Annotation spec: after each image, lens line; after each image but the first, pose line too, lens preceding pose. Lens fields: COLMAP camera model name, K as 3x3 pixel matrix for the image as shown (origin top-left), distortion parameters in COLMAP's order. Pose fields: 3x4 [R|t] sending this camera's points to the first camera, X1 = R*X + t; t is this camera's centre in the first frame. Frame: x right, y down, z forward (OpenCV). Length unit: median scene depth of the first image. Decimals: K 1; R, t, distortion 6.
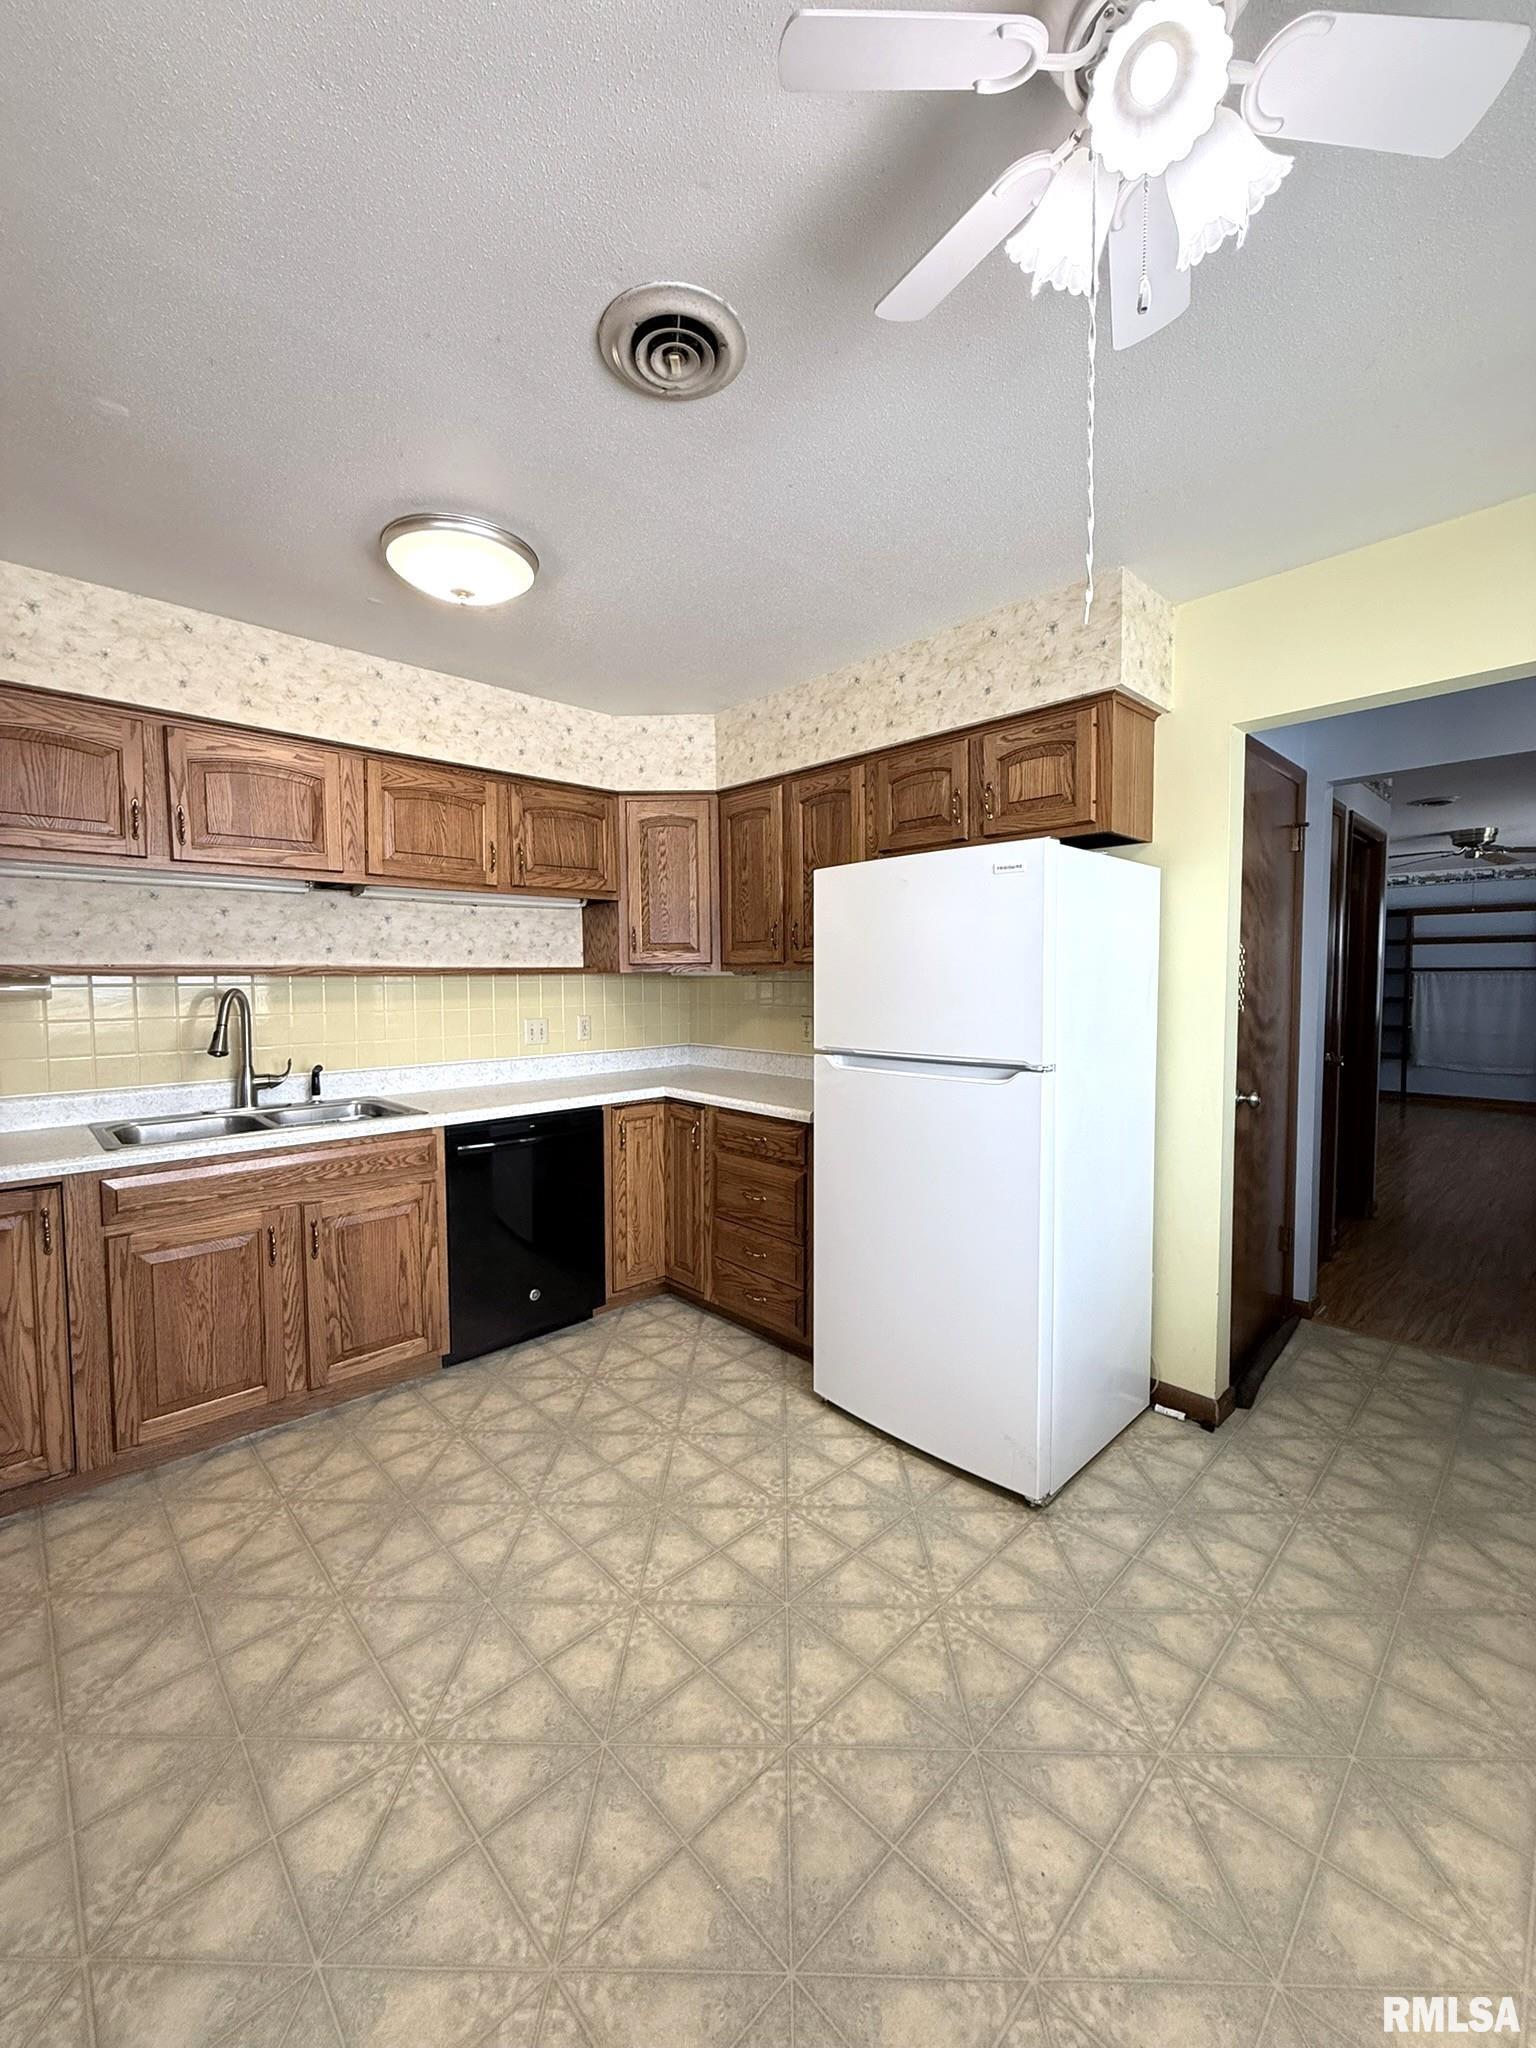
lens RADIAL K [[813.2, 0, 767.9], [0, 813.2, 1017.4], [0, 0, 1]] dist [-0.001189, -0.000269]
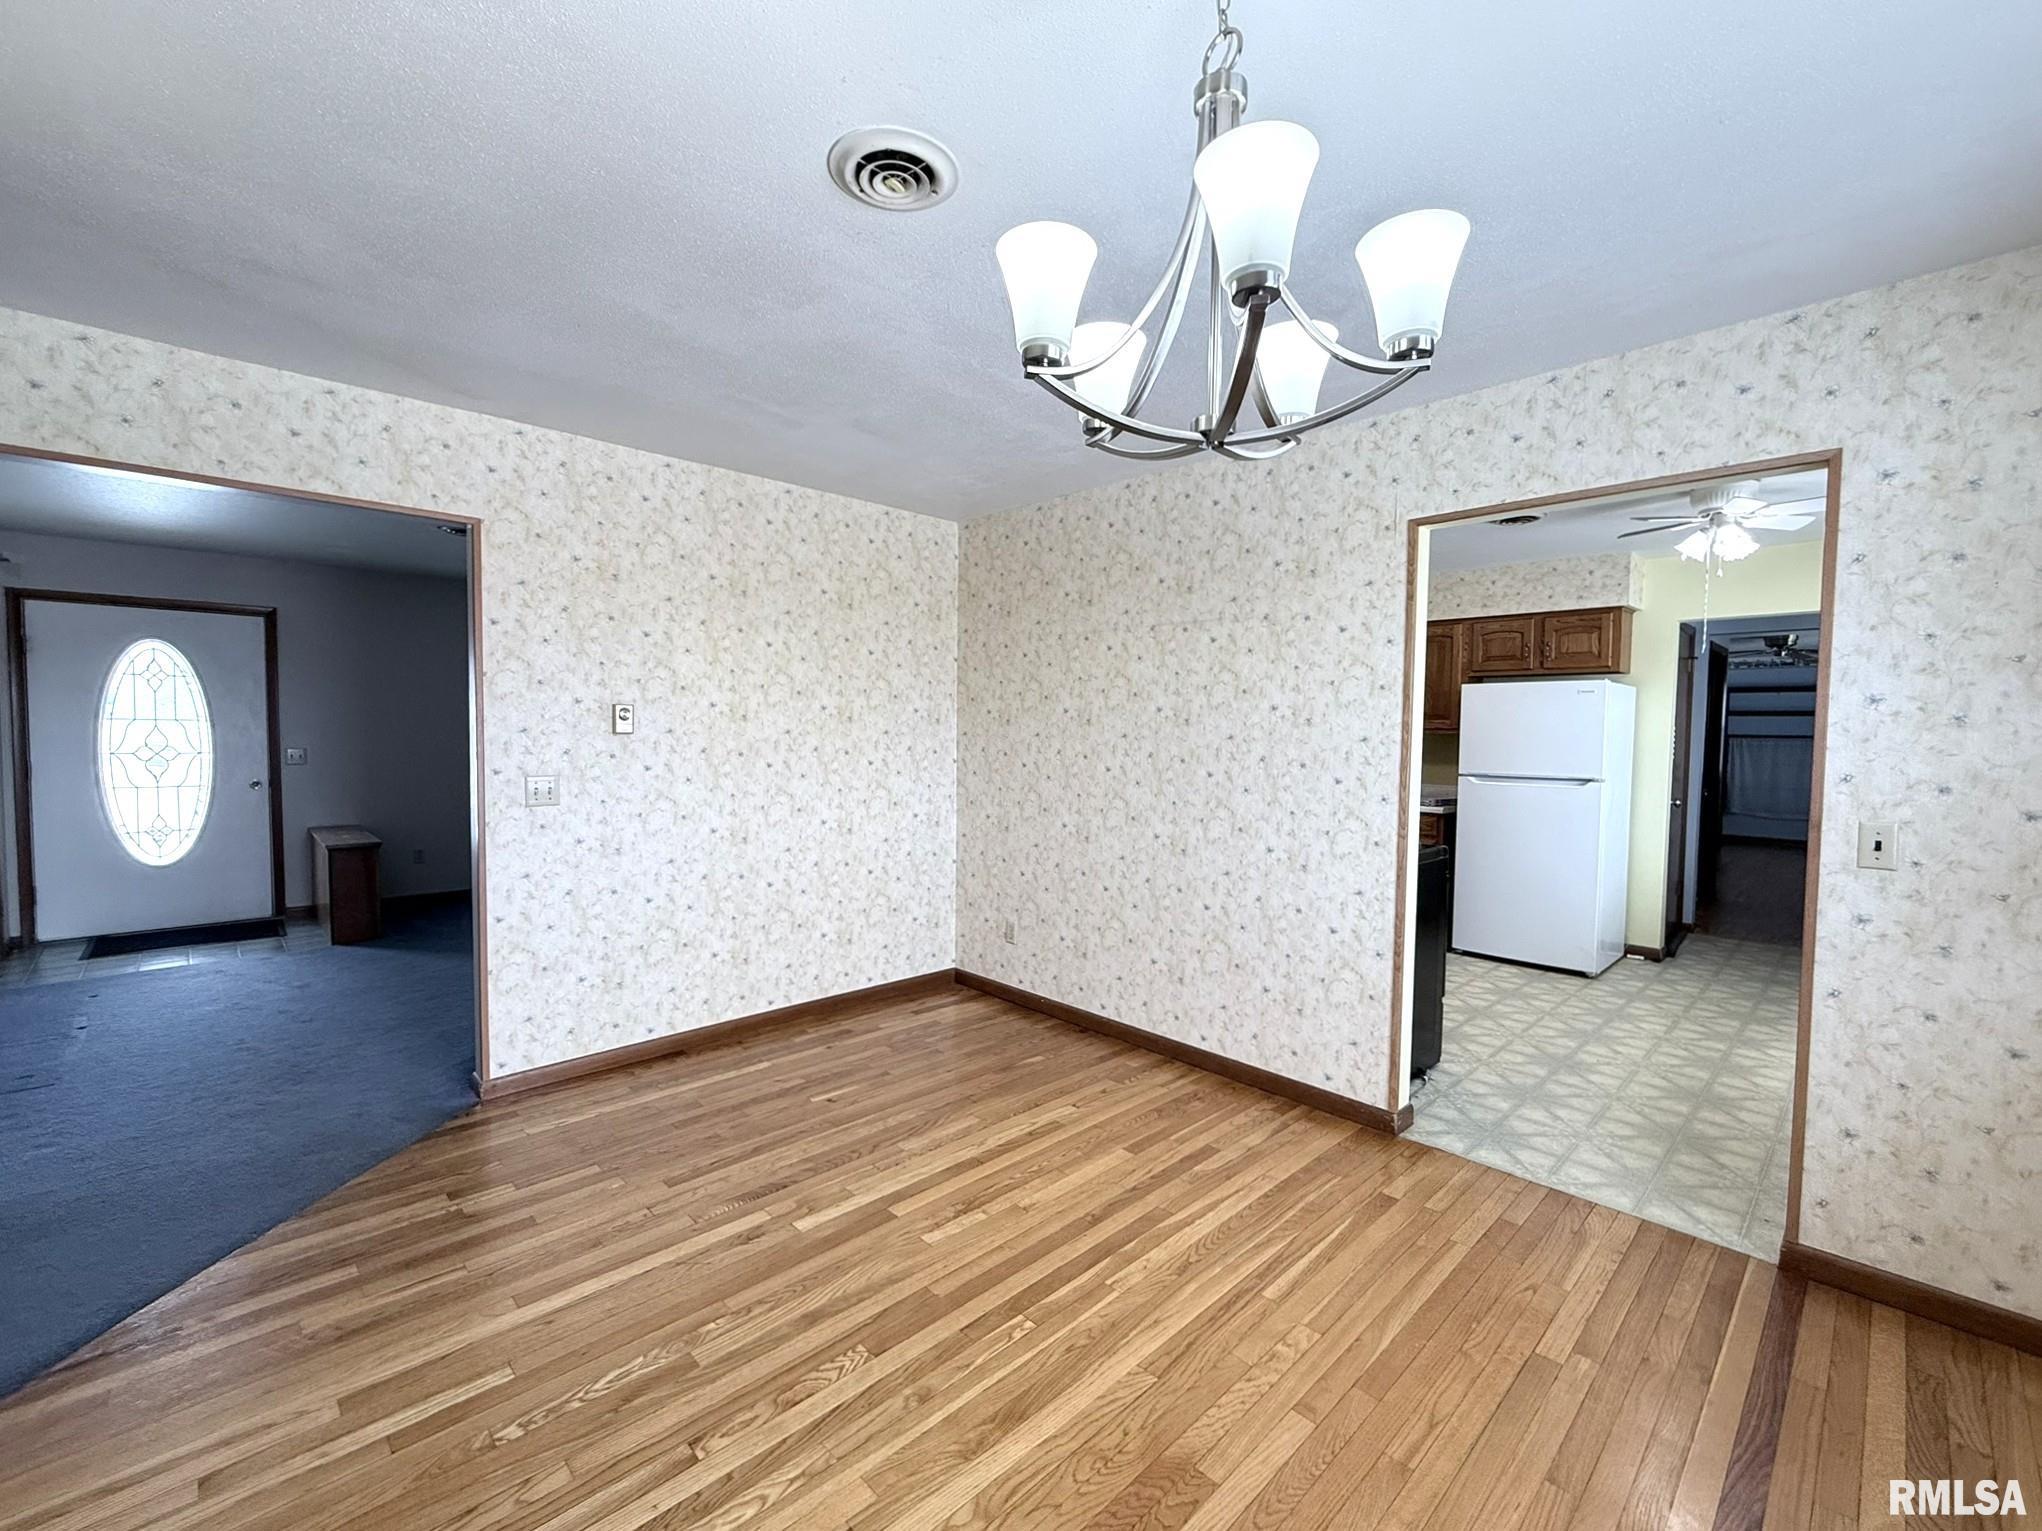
lens RADIAL K [[865.7, 0, 1023.3], [0, 865.7, 767.0], [0, 0, 1]] dist [-0.002121, -0.000193]
pose [[0.999826, 0.018029, 0.004691, -1.040228], [-0.017999, 0.999818, -0.006250, 0.056107], [-0.004803, 0.006164, 0.999969, -1.136746]]
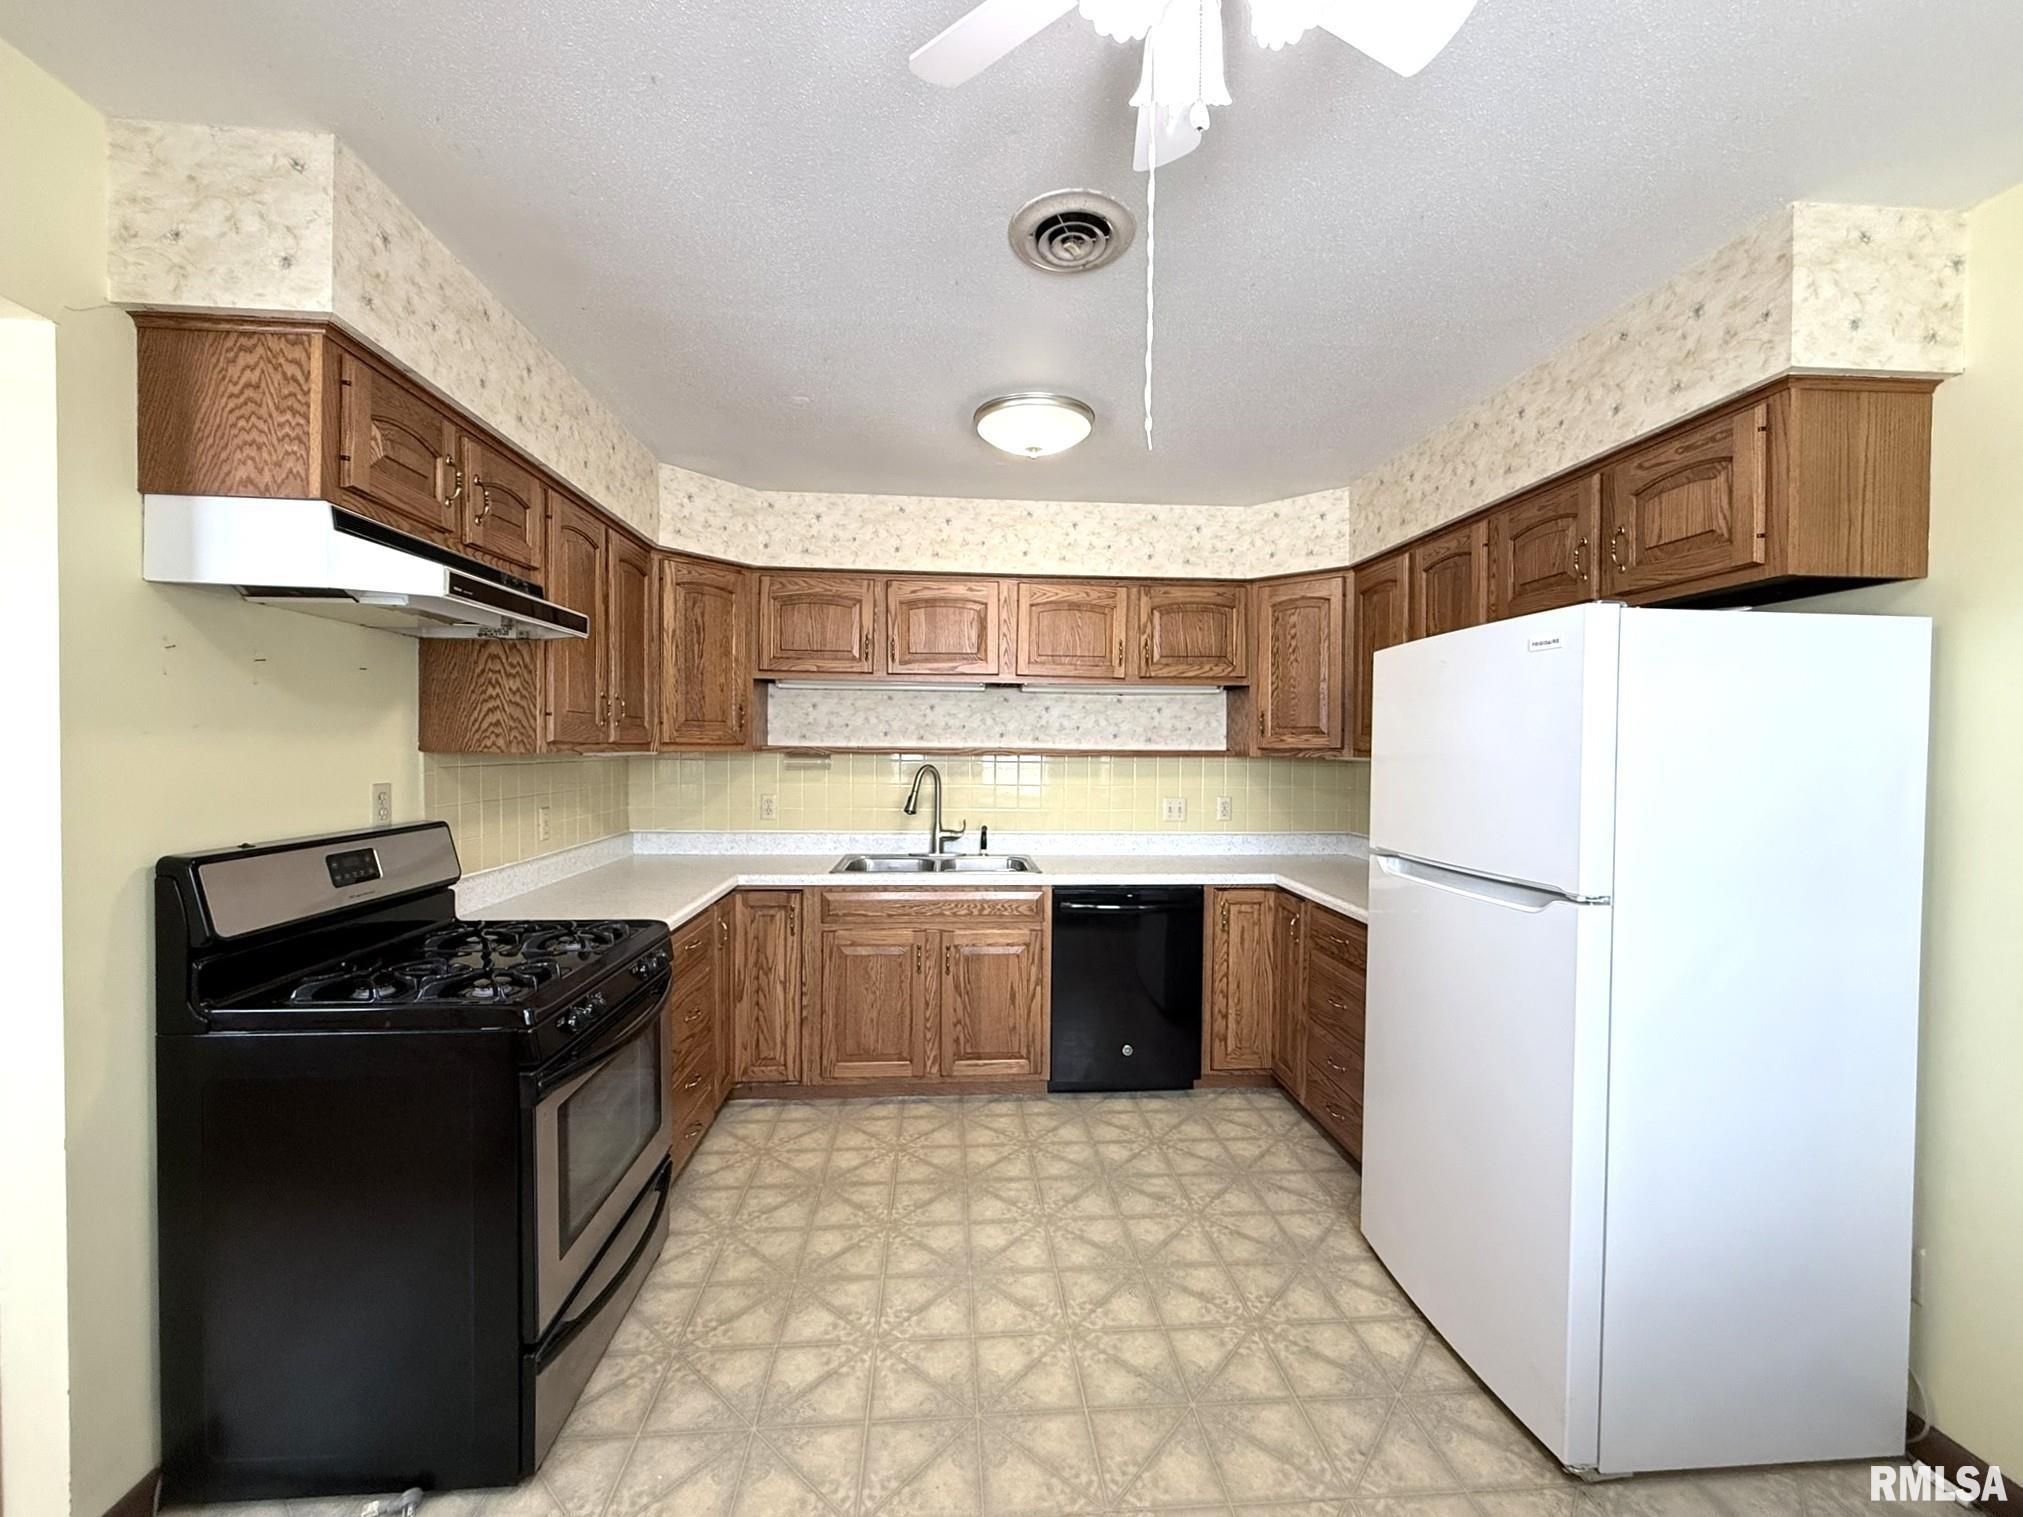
lens RADIAL K [[814.6, 0, 1005.8], [0, 814.6, 761.1], [0, 0, 1]] dist [-0.001923, 0.000106]
pose [[0.771619, 0.023373, -0.635655, 0.323525], [-0.045964, 0.998761, -0.019072, -0.022814], [0.634422, 0.043934, 0.771737, 0.038561]]
